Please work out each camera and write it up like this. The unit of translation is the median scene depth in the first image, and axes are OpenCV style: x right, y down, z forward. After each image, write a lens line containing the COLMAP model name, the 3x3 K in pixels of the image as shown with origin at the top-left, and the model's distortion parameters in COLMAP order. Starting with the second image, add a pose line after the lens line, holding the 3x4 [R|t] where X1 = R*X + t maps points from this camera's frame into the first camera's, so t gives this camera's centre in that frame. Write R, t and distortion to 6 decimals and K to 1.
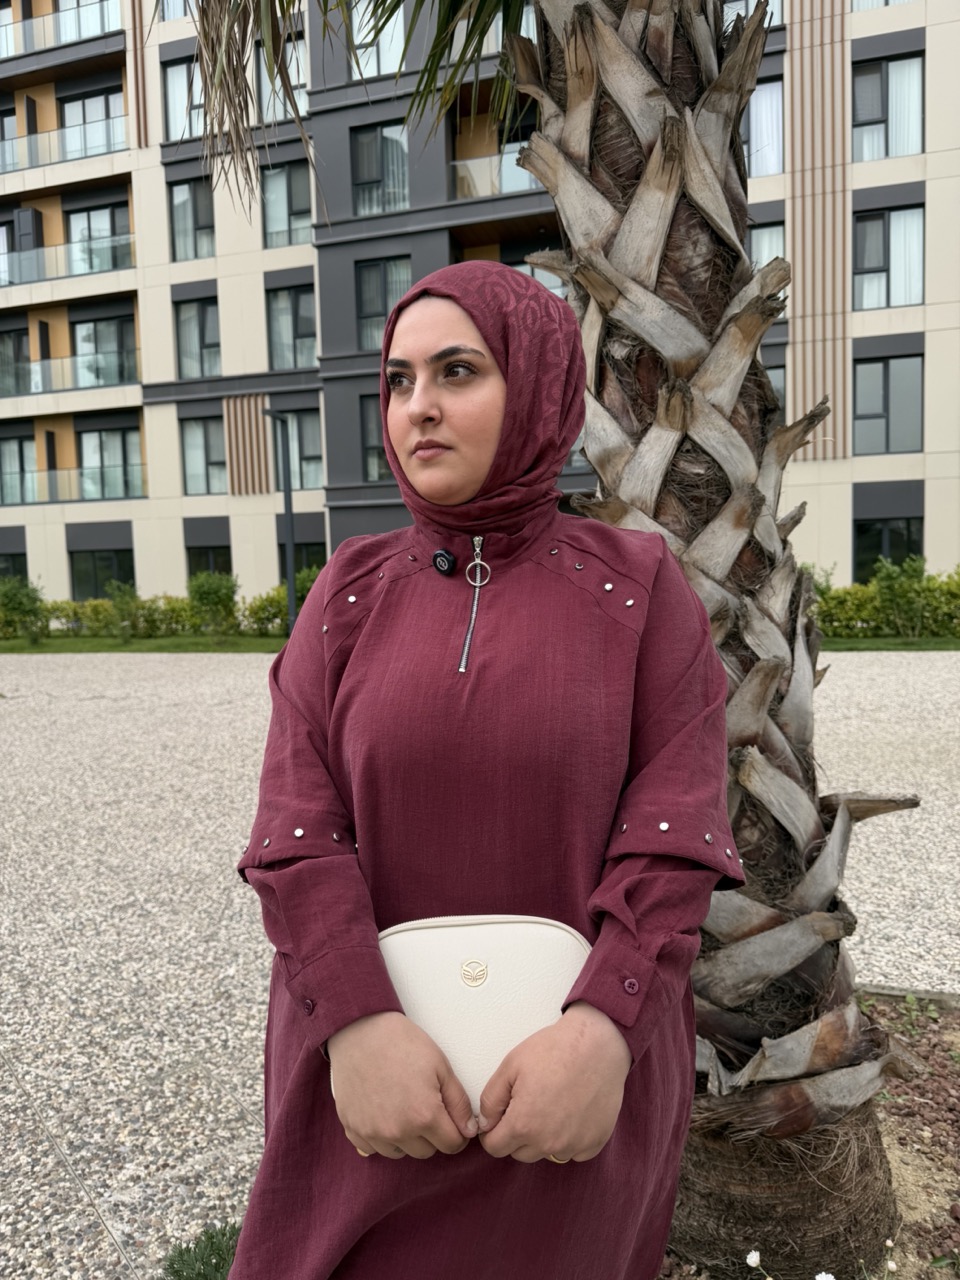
lens RADIAL K [[908.5, 0, 472.2], [0, 908.5, 634.6], [0, 0, 1]] dist [0.008756, -0.015377]
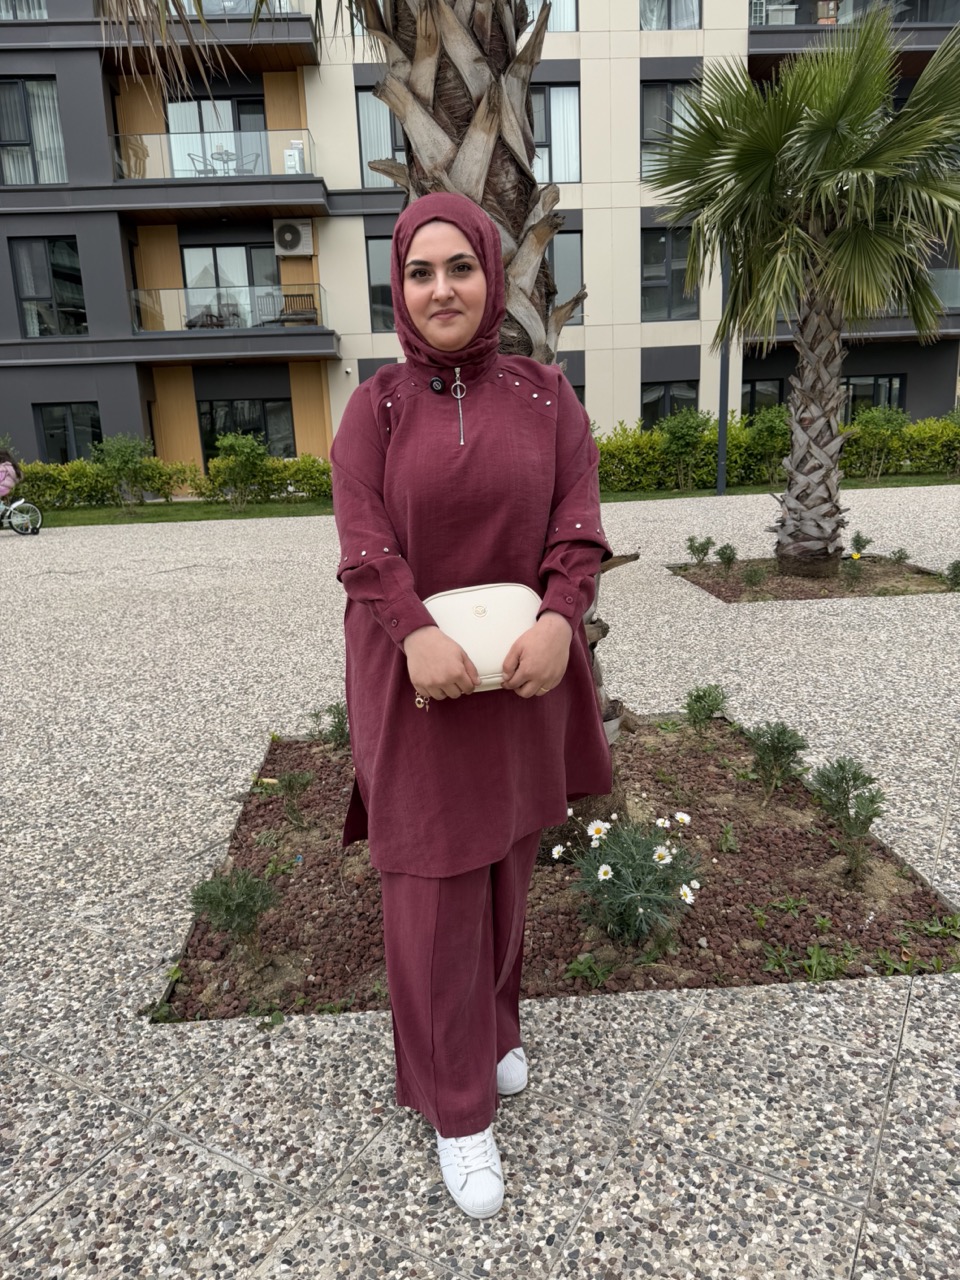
lens RADIAL K [[908.5, 0, 481.5], [0, 908.5, 635.3], [0, 0, 1]] dist [0.008756, -0.015377]
pose [[0.937138, -0.086438, 0.338084, -0.322659], [0.038353, 0.988479, 0.146416, 0.082121], [-0.346845, -0.124246, 0.929657, -0.401655]]
